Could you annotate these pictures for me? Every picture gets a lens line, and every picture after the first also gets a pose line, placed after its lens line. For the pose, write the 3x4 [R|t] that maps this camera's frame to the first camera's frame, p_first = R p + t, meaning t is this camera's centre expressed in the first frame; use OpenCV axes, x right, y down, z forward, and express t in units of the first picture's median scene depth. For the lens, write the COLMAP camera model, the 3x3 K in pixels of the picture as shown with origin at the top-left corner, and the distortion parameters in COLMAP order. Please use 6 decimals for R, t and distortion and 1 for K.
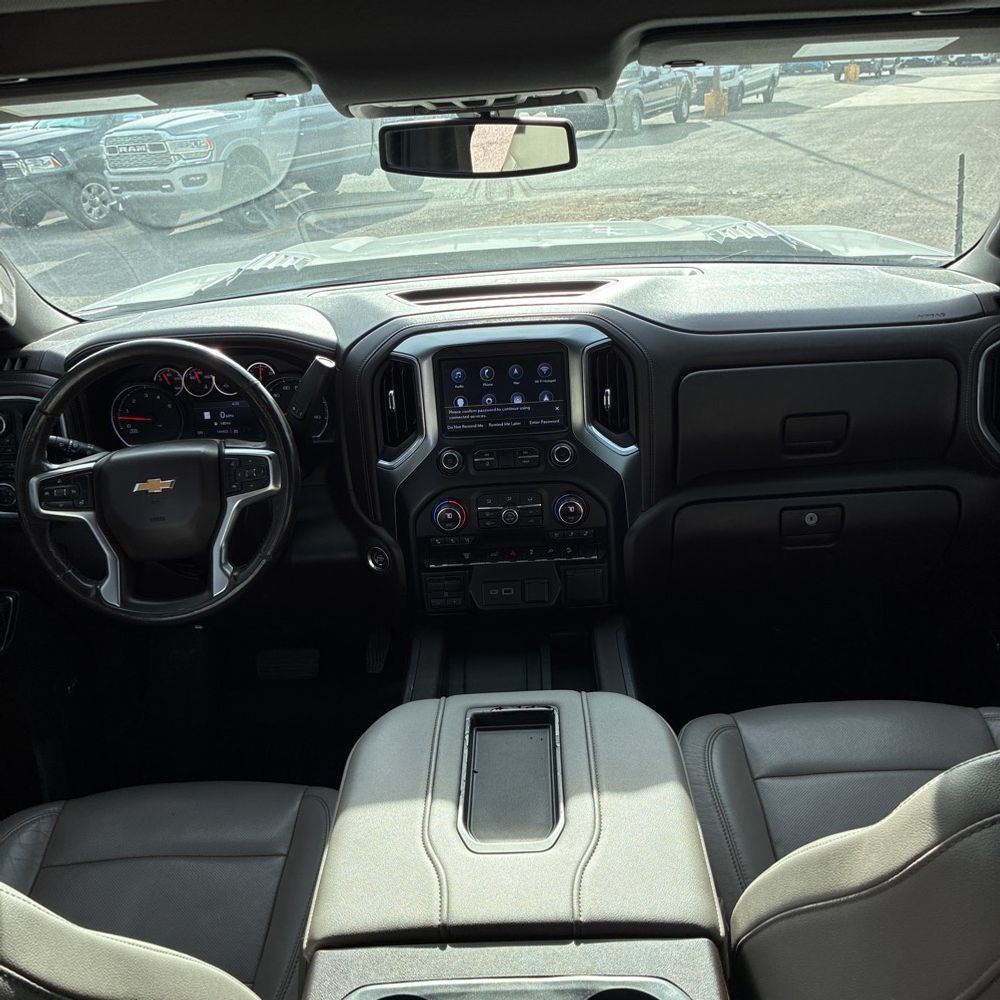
lens RADIAL K [[1018.6, 0, 498.0], [0, 1018.6, 484.2], [0, 0, 1]] dist [0.009819, 0.007226]
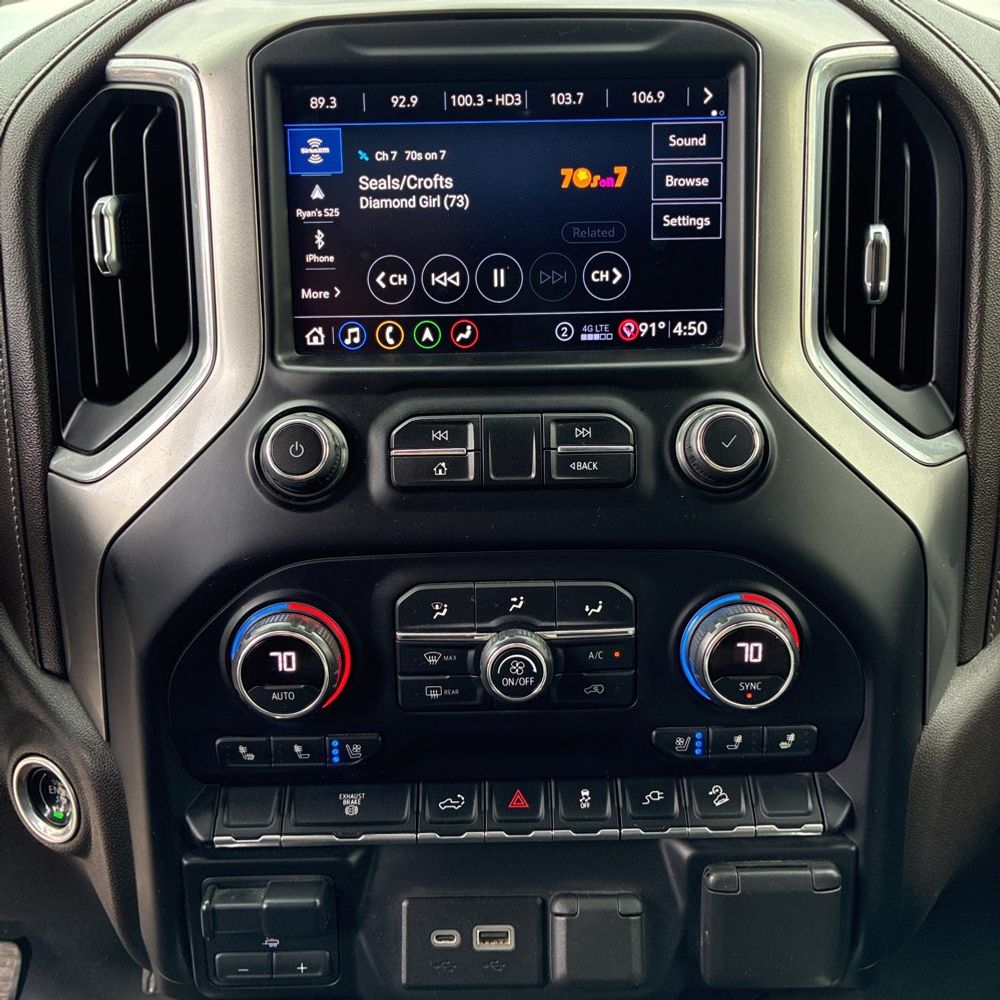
lens RADIAL K [[1018.6, 0, 498.0], [0, 1018.6, 484.2], [0, 0, 1]] dist [0.009819, 0.007226]
pose [[0.998268, 0.042019, 0.041180, -0.006209], [-0.037749, 0.994323, -0.099488, 0.009723], [-0.045127, 0.097761, 0.994186, 0.728763]]
